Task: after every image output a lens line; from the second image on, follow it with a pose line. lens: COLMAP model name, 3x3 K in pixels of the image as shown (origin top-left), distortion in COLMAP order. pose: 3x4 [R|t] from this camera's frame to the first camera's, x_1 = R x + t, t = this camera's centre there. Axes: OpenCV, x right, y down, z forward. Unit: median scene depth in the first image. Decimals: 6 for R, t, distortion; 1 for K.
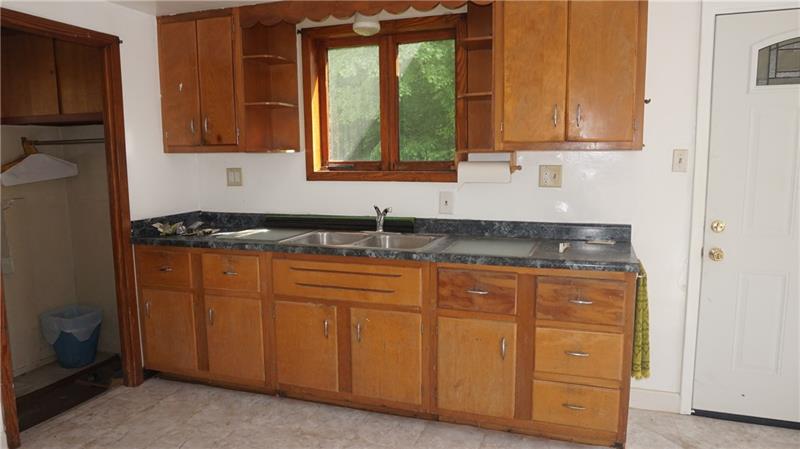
lens RADIAL K [[565.2, 0, 395.5], [0, 565.2, 220.5], [0, 0, 1]] dist [0.006063, 0.001085]
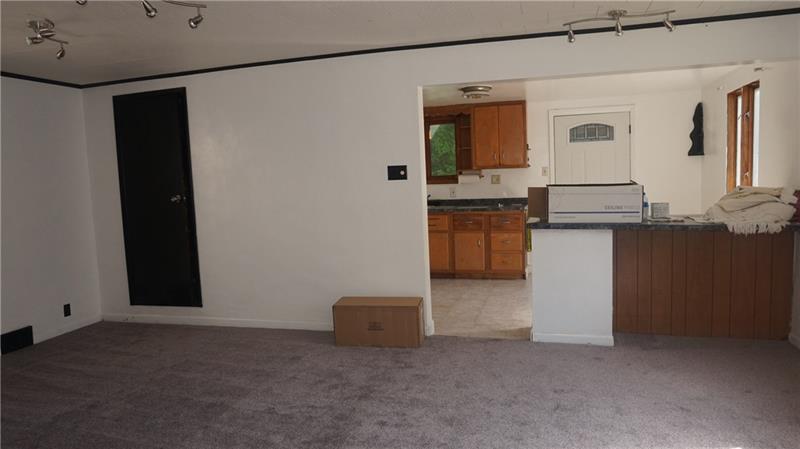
lens RADIAL K [[565.2, 0, 403.6], [0, 565.2, 226.8], [0, 0, 1]] dist [0.006063, 0.001085]
pose [[0.998009, -0.032952, 0.053784, -0.295112], [0.035124, 0.998585, -0.039935, 0.234140], [-0.052392, 0.041744, 0.997754, -1.580110]]
